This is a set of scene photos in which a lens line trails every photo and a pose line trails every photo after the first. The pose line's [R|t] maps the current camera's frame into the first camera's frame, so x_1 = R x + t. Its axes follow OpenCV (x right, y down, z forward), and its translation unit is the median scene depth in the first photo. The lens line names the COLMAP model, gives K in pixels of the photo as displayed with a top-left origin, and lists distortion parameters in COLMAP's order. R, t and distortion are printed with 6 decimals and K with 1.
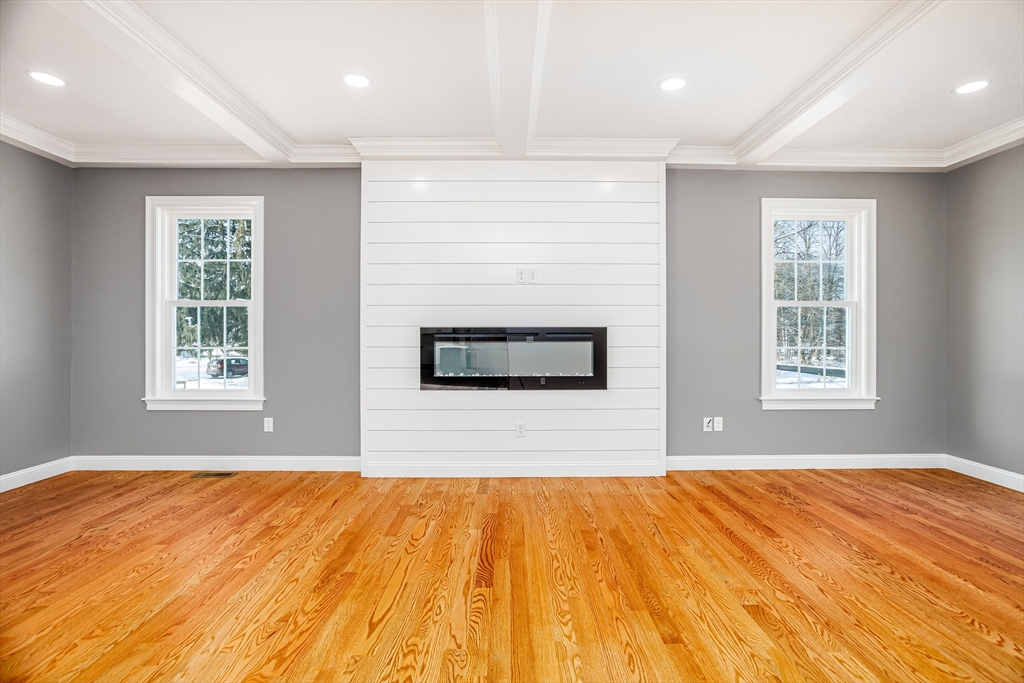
lens RADIAL K [[483.2, 0, 520.0], [0, 483.2, 336.3], [0, 0, 1]] dist [-0.024254, 0.012168]
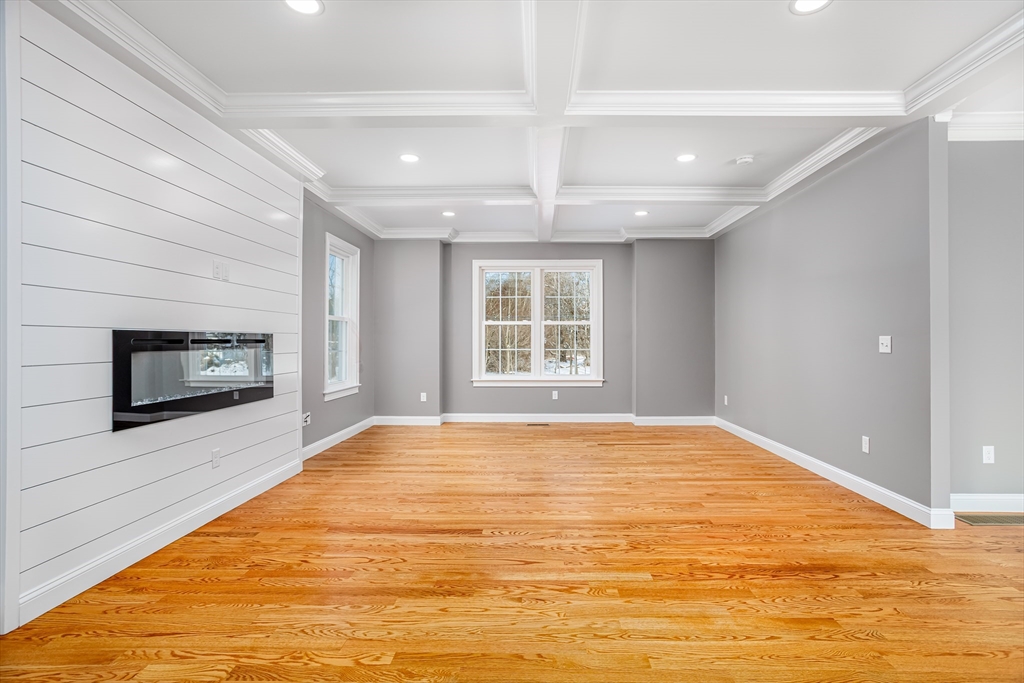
lens RADIAL K [[483.2, 0, 519.4], [0, 483.2, 342.0], [0, 0, 1]] dist [-0.024254, 0.012168]
pose [[0.064764, -0.000399, 0.997901, -0.784363], [-0.001608, 0.999999, 0.000504, -0.004044], [-0.997899, -0.001637, 0.064763, 0.450661]]
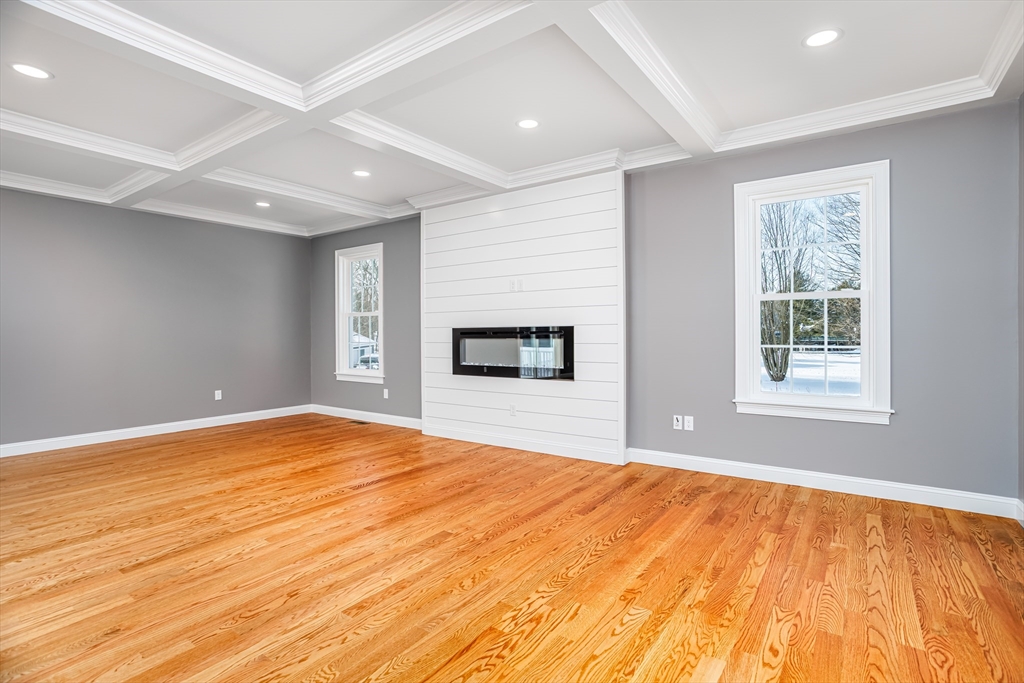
lens RADIAL K [[483.2, 0, 510.6], [0, 483.2, 335.7], [0, 0, 1]] dist [-0.024254, 0.012168]
pose [[0.812652, -0.003133, -0.582741, 0.732151], [0.007053, 0.999965, 0.004459, -0.002752], [0.582707, -0.007734, 0.812645, -0.006623]]
